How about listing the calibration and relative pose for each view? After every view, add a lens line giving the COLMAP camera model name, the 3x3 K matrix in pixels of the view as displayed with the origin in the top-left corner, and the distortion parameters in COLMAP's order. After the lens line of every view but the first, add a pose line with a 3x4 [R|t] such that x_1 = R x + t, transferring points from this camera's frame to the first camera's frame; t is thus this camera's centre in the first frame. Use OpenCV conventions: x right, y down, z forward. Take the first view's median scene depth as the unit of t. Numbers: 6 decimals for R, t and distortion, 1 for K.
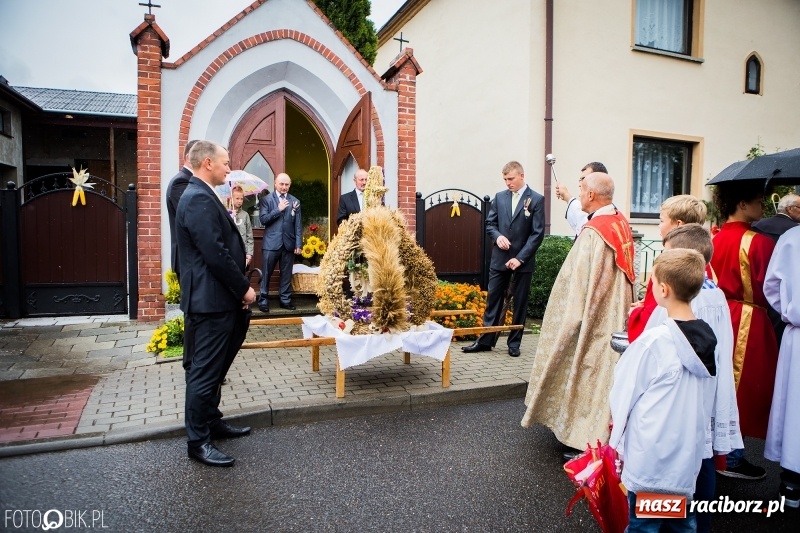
lens RADIAL K [[550.3, 0, 400.0], [0, 550.3, 266.5], [0, 0, 1]] dist [-0.107467, 0.075911]
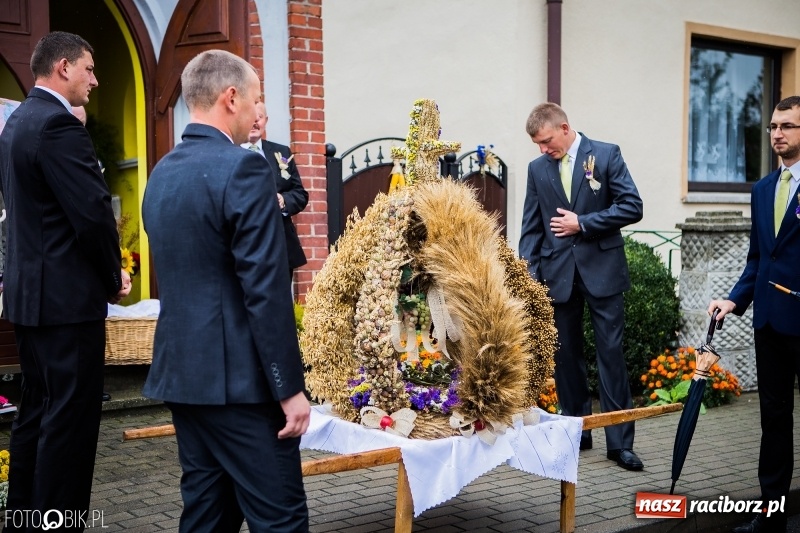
lens RADIAL K [[1161.7, 0, 400.0], [0, 1161.7, 266.5], [0, 0, 1]] dist [0.029352, 0.027256]
pose [[0.956879, -0.022032, 0.289648, -0.235254], [0.028314, 0.999446, -0.017515, -0.008048], [-0.289102, 0.024960, 0.956973, -0.000004]]
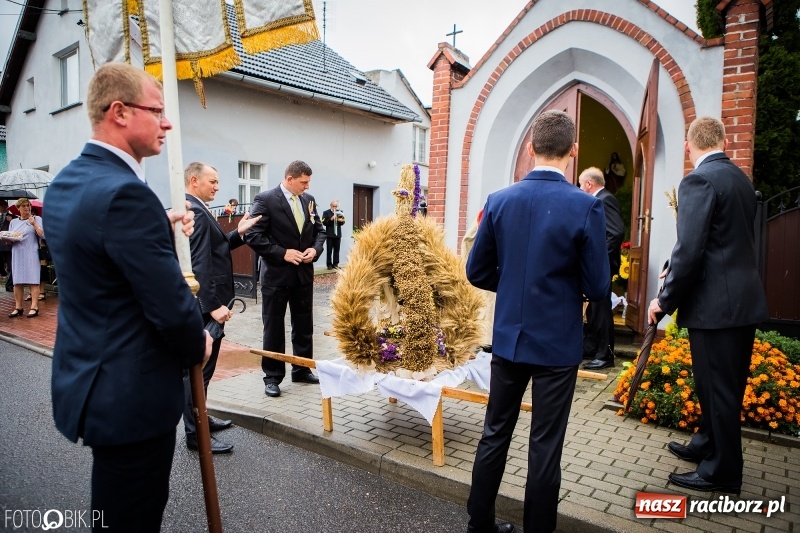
lens RADIAL K [[550.3, 0, 400.0], [0, 550.3, 266.5], [0, 0, 1]] dist [-0.107467, 0.075911]
pose [[0.504588, 0.041412, -0.862367, 0.414791], [-0.074031, 0.997245, 0.004572, -0.021636], [0.860180, 0.061535, 0.506264, 0.374044]]
